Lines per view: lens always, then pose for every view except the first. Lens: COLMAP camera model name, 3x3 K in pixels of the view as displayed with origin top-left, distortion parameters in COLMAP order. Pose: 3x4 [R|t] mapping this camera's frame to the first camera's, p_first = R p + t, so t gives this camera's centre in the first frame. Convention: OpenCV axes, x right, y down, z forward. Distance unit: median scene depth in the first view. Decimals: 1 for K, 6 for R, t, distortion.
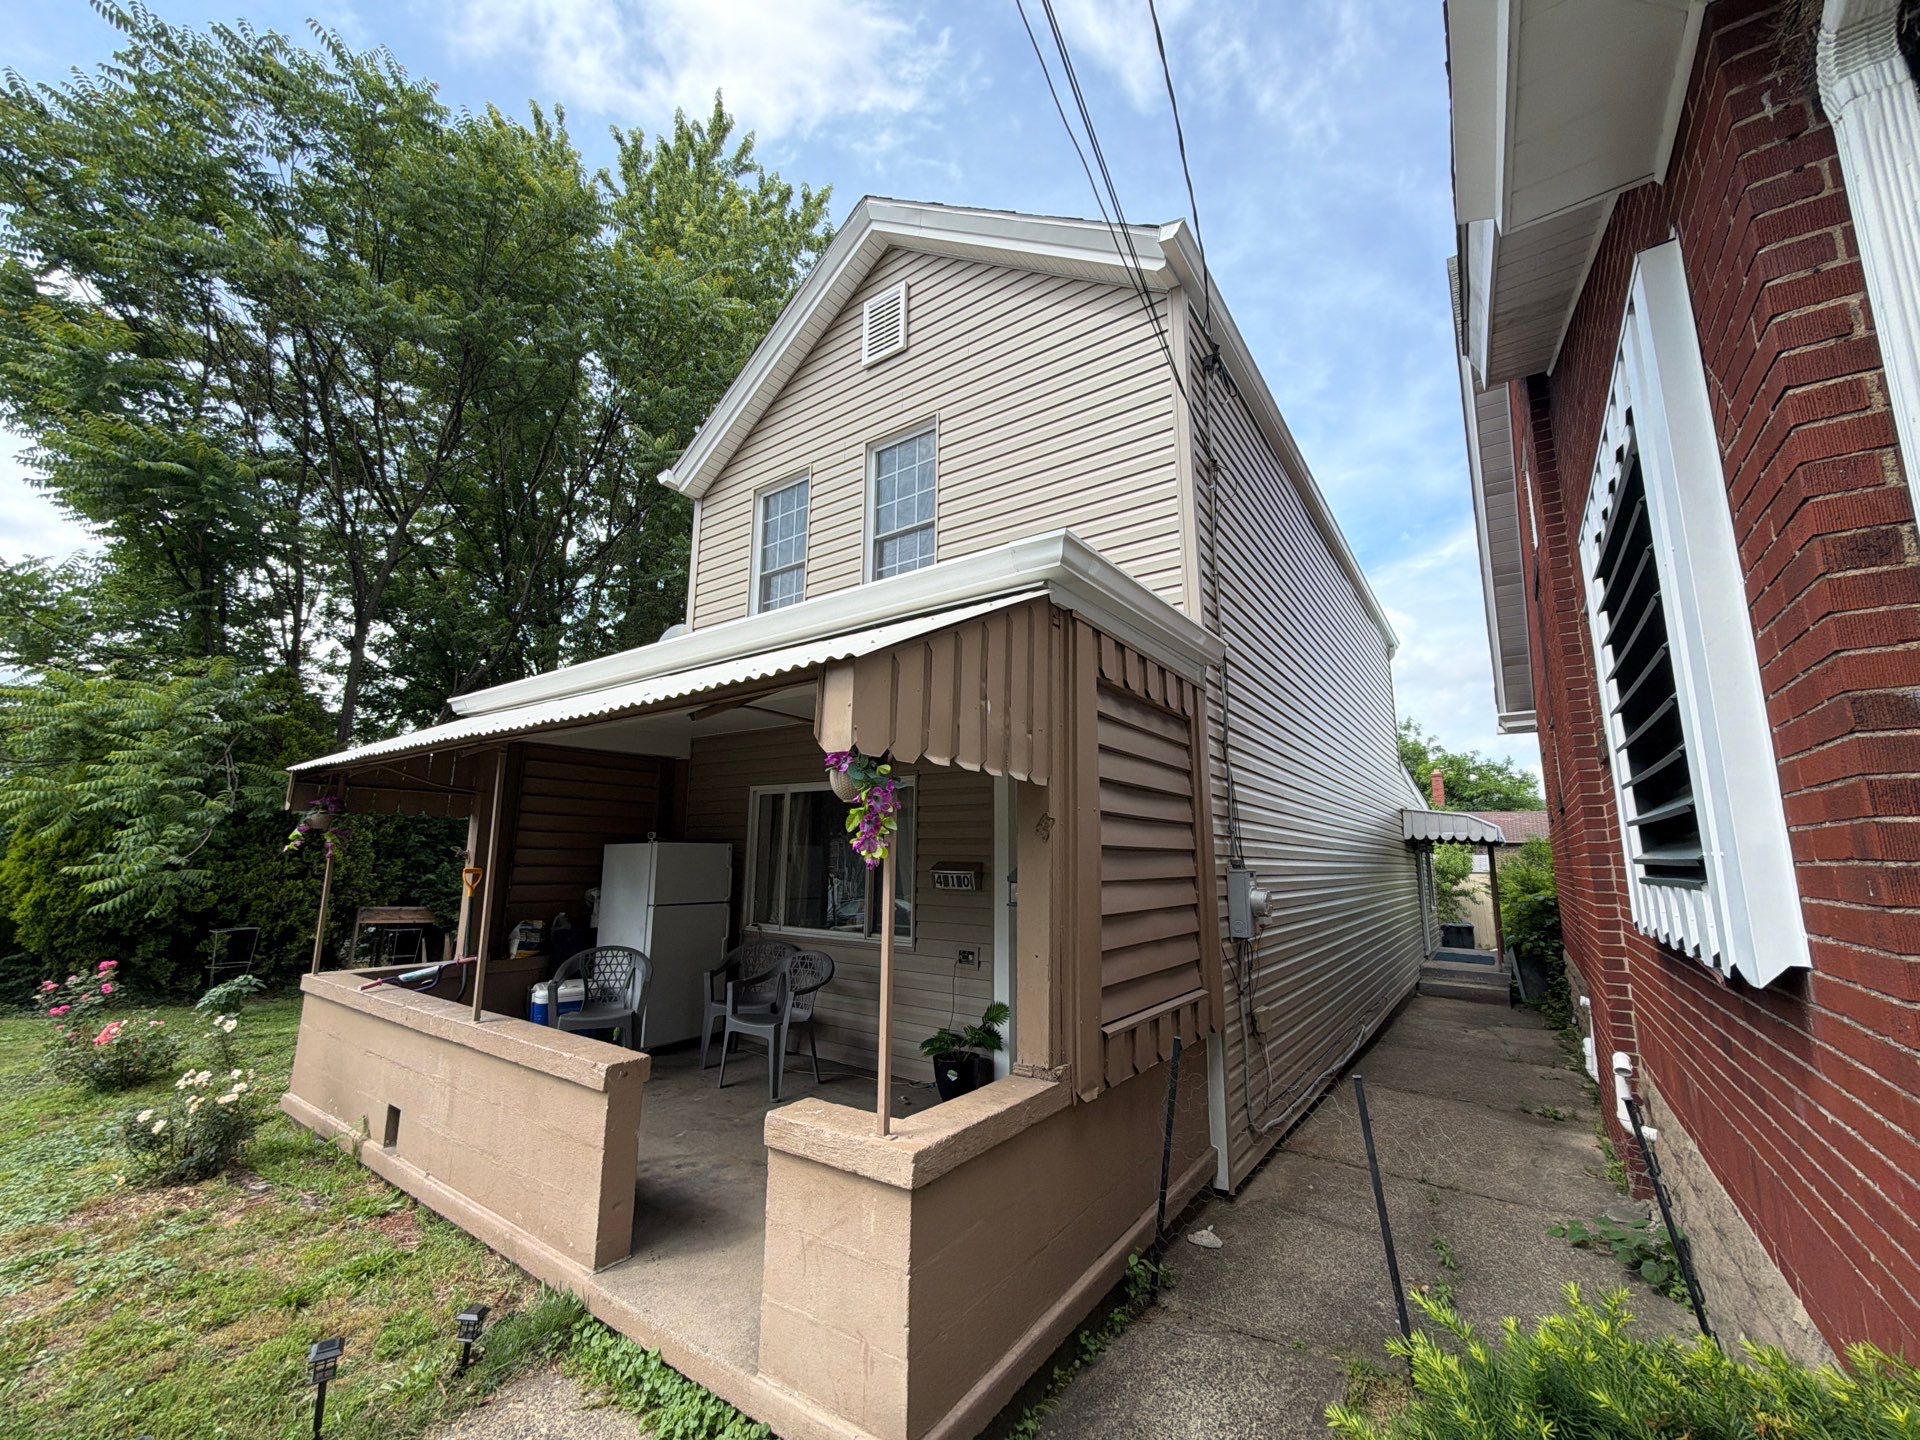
lens RADIAL K [[775.0, 0, 959.3], [0, 775.0, 720.3], [0, 0, 1]] dist [-0.010724, 0.001251]
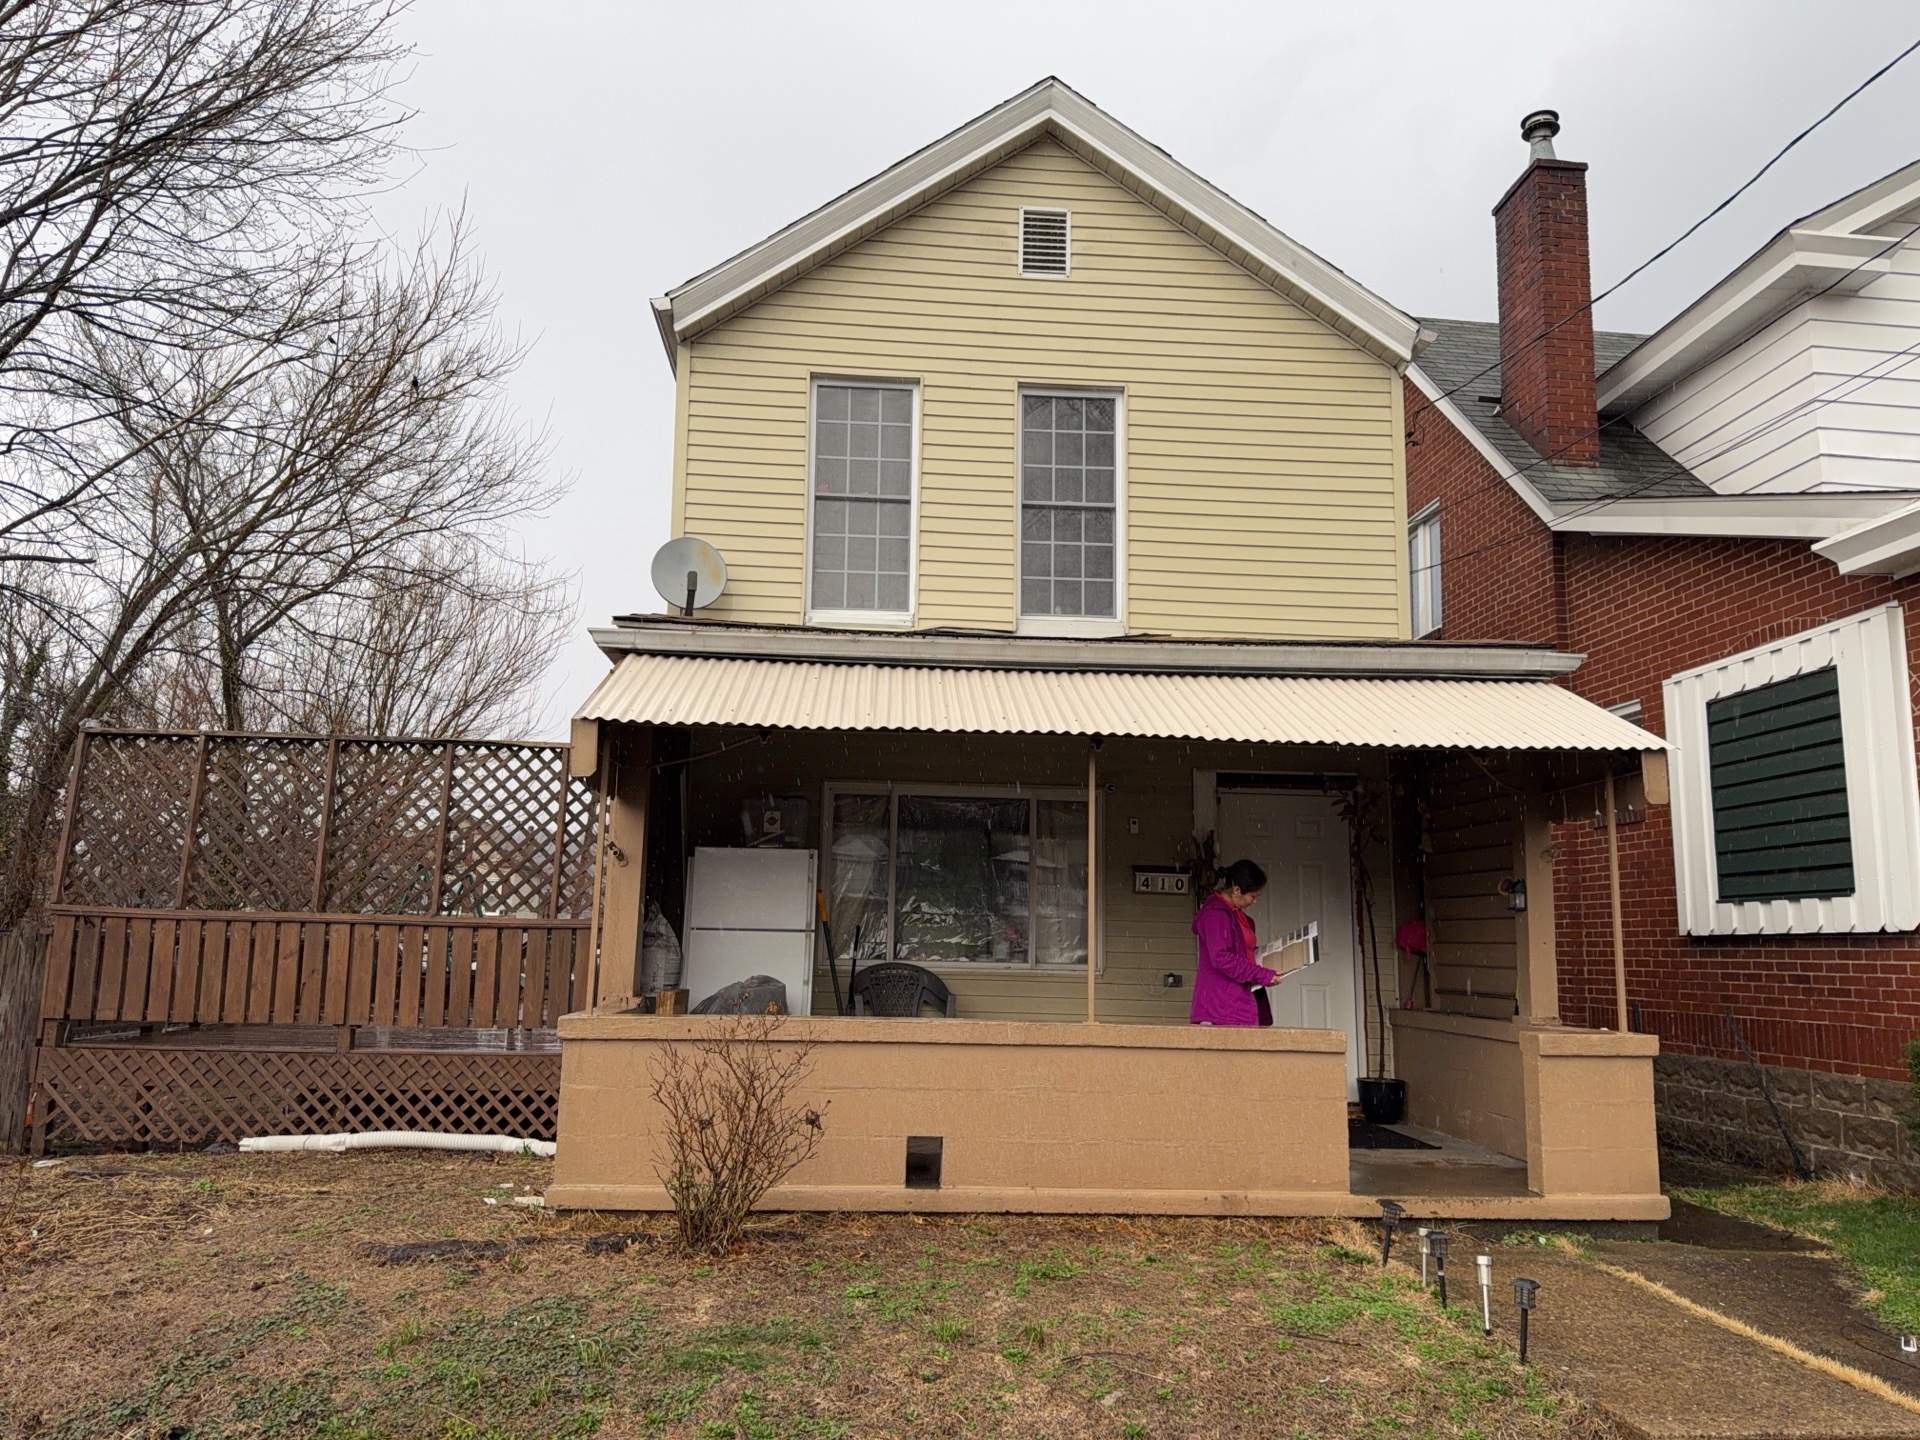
lens RADIAL K [[1361.6, 0, 953.6], [0, 1361.6, 733.8], [0, 0, 1]] dist [0.047907, -0.066971]
pose [[0.766499, 0.101454, 0.634182, -1.262389], [-0.128064, 0.991758, -0.003874, 0.035964], [-0.629349, -0.078247, 0.773174, -0.132700]]
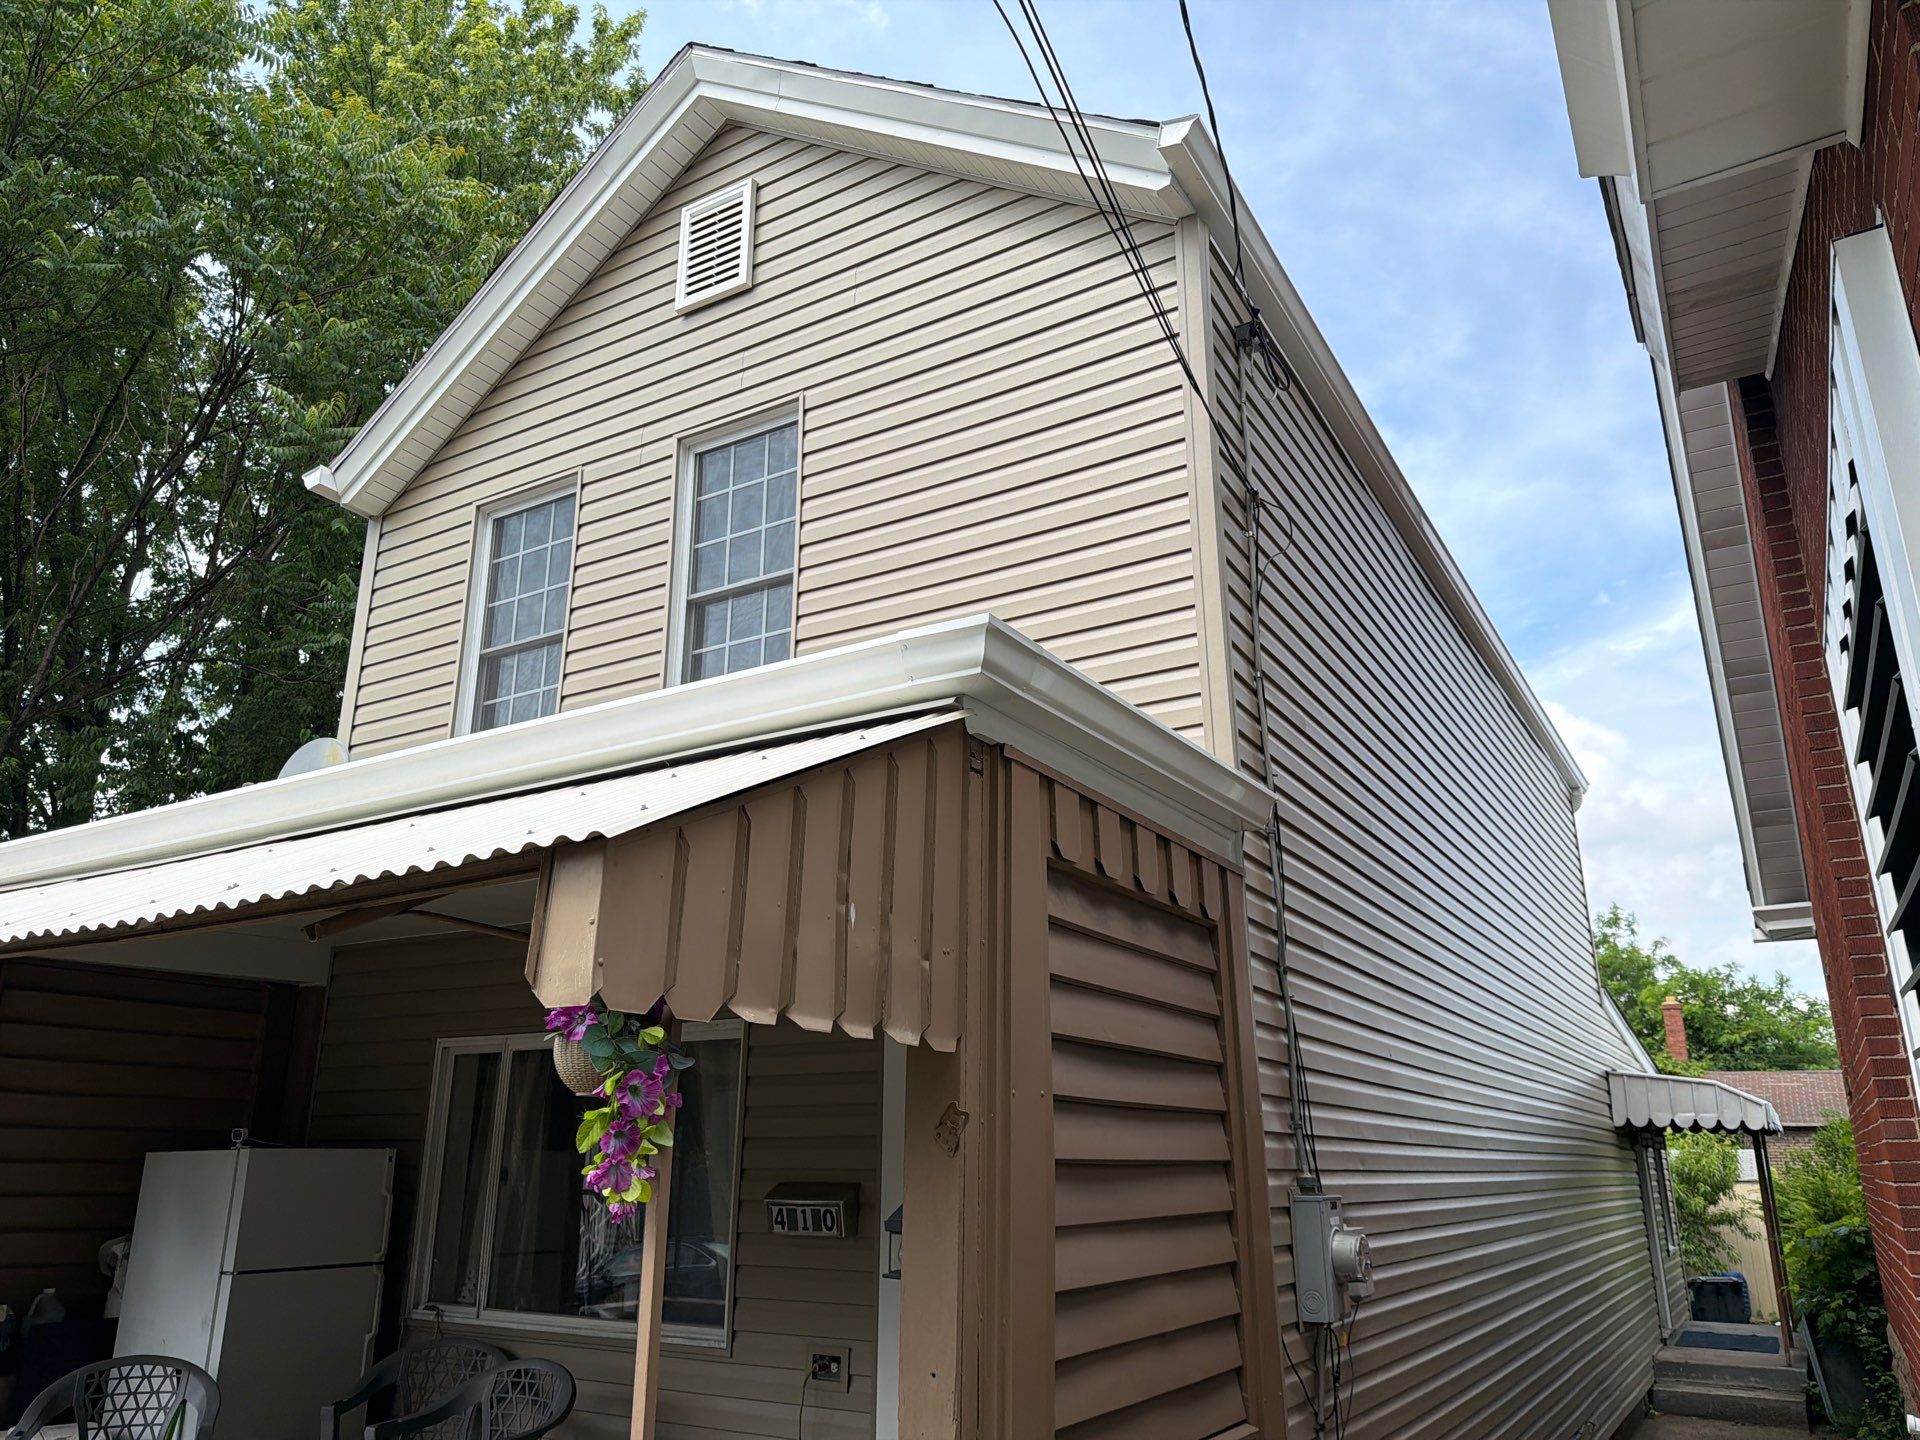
lens RADIAL K [[1361.6, 0, 965.5], [0, 1361.6, 708.9], [0, 0, 1]] dist [0.047907, -0.066971]
pose [[0.996397, 0.018417, 0.082791, 0.017484], [-0.006702, 0.990184, -0.139613, -0.013974], [-0.084549, 0.138555, 0.986739, -0.013167]]
